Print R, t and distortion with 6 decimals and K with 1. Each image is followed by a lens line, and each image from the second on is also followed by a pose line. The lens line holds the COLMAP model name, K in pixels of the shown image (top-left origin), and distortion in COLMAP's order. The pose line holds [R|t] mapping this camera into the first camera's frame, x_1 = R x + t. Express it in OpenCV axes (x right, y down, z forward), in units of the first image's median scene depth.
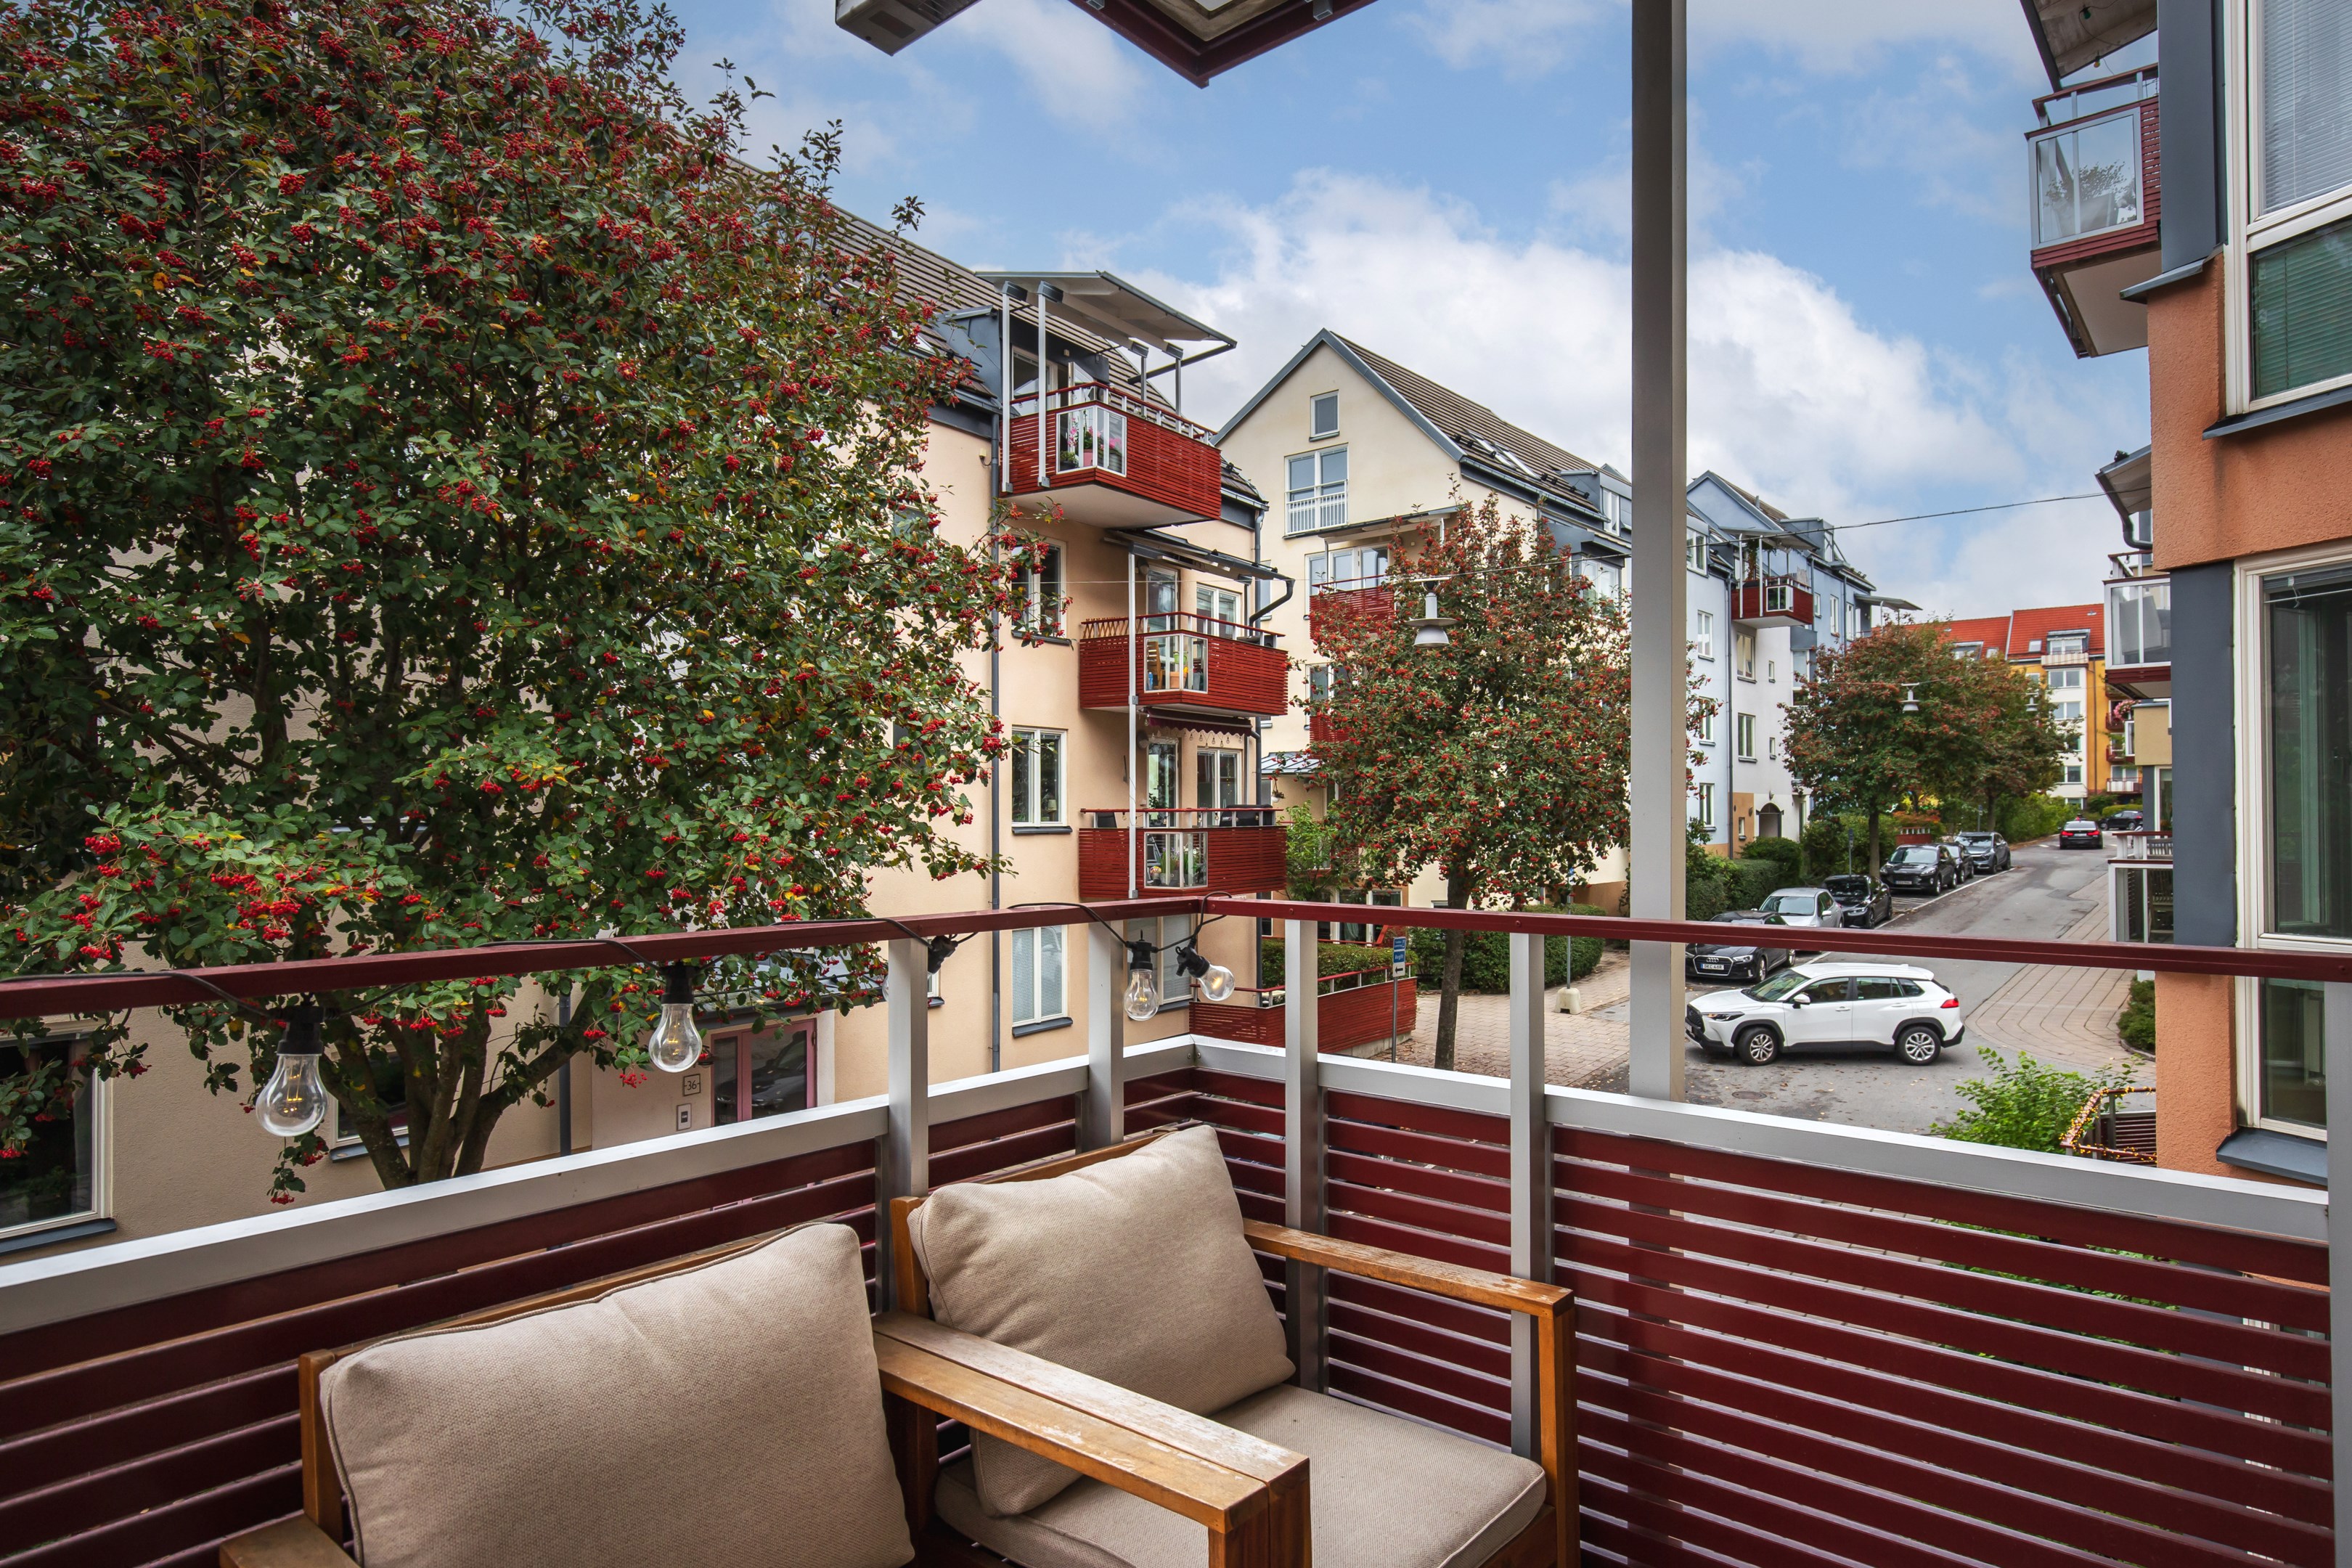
lens RADIAL K [[1318.9, 0, 1168.5], [0, 1318.9, 780.1], [0, 0, 1]] dist [-0.006028, -0.000327]
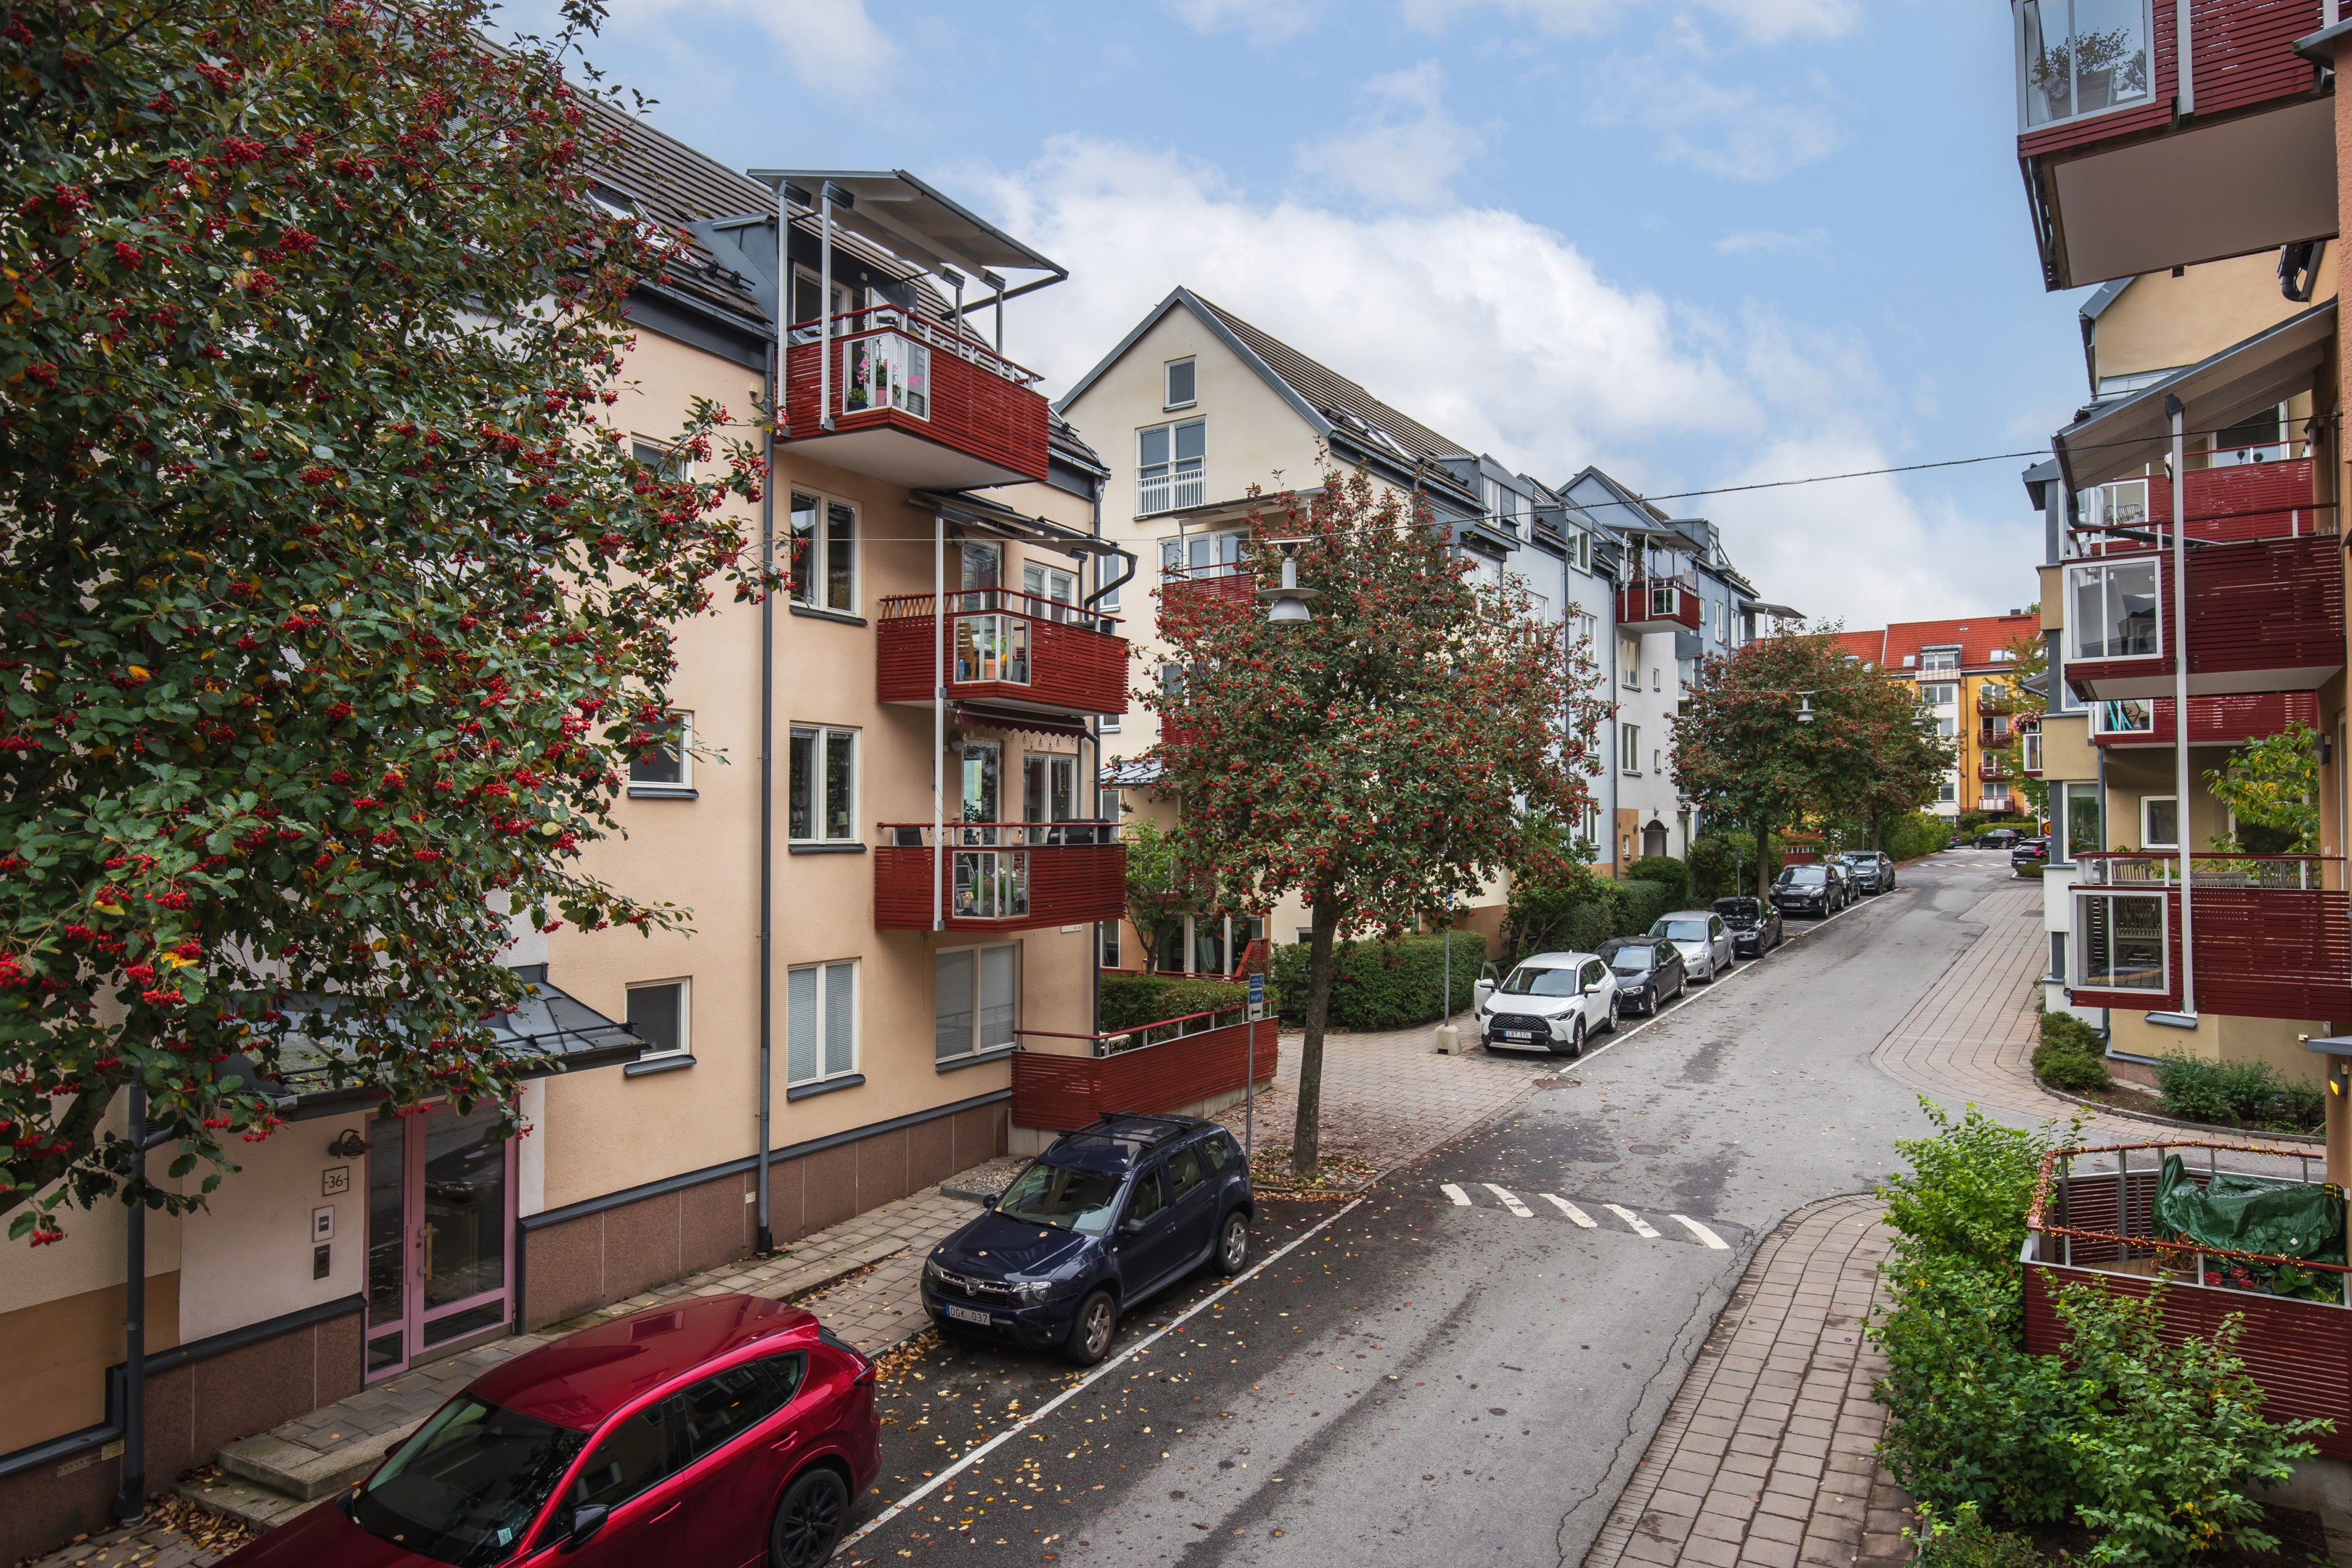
lens RADIAL K [[1234.3, 0, 1176.0], [0, 1234.3, 784.0], [0, 0, 1]] dist [-0.003647, -0.000570]
pose [[0.996058, 0.005865, 0.088507, 0.050694], [-0.004778, 0.999911, -0.012491, 0.005801], [-0.088572, 0.012019, 0.995997, 0.200920]]
